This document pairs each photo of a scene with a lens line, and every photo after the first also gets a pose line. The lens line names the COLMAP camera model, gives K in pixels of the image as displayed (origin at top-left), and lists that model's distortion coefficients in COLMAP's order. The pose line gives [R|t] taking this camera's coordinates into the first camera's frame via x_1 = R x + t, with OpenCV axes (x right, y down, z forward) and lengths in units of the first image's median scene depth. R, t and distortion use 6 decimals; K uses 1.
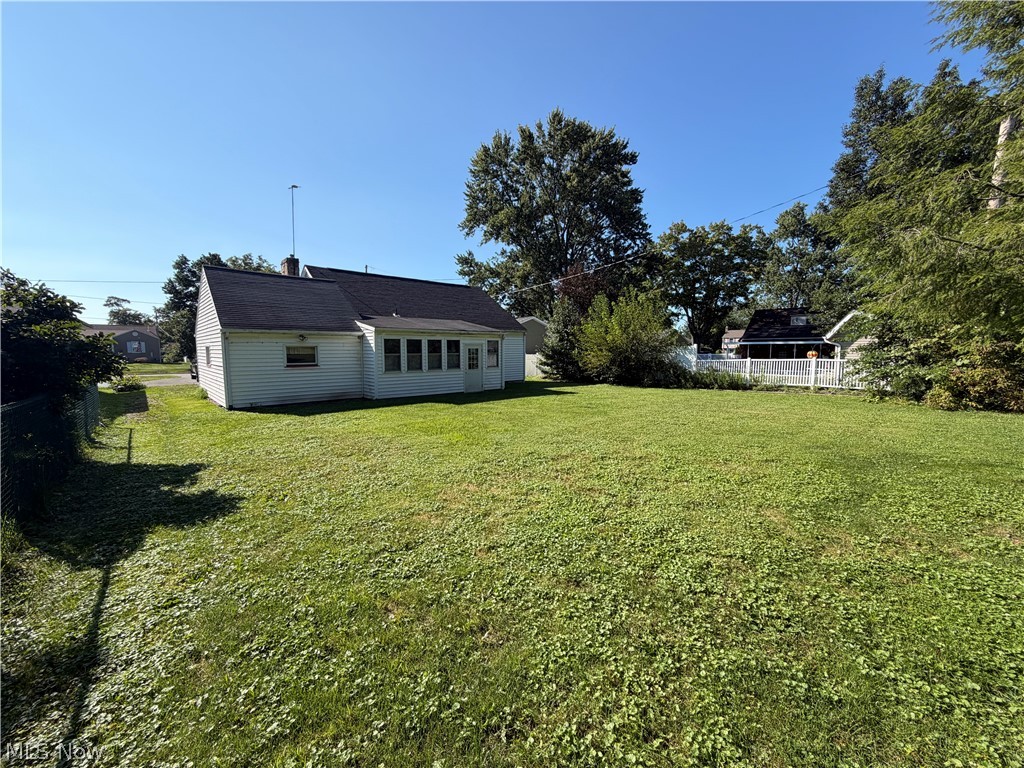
lens RADIAL K [[409.4, 0, 509.6], [0, 409.4, 382.9], [0, 0, 1]] dist [0.000250, 0.000212]
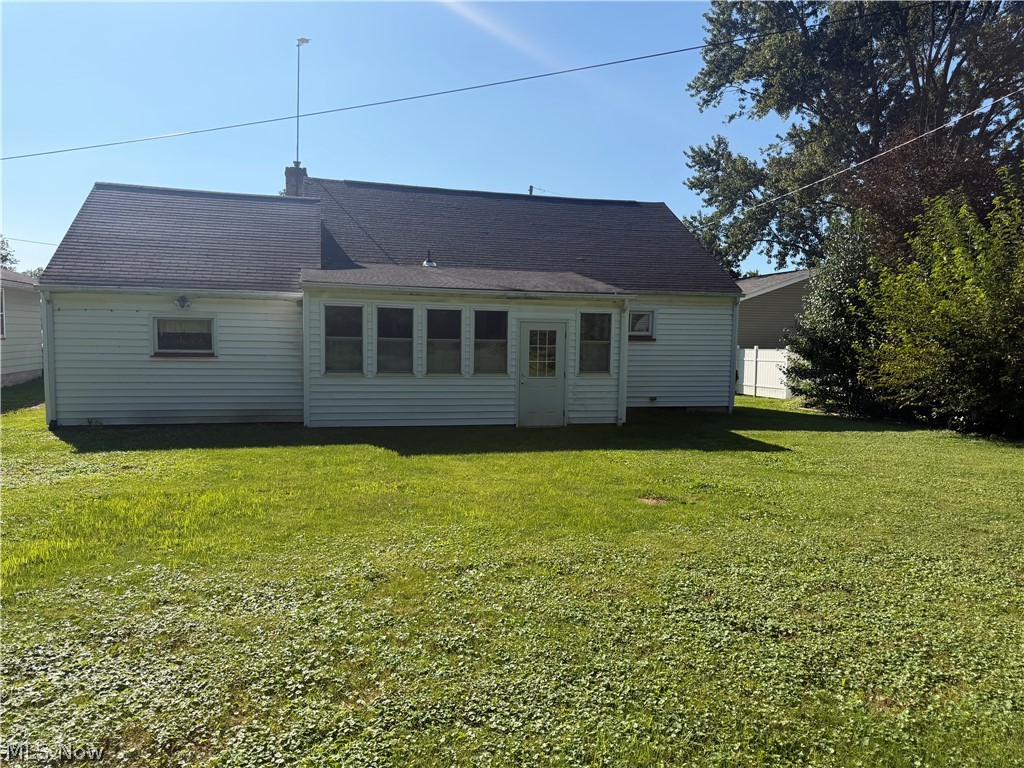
lens RADIAL K [[735.2, 0, 512.0], [0, 735.2, 384.0], [0, 0, 1]] dist [0.120381, -0.189918]
pose [[0.893506, 0.050224, -0.446233, 0.232804], [-0.058625, 0.998267, -0.005031, -0.017448], [0.445208, 0.030656, 0.894902, 0.229989]]
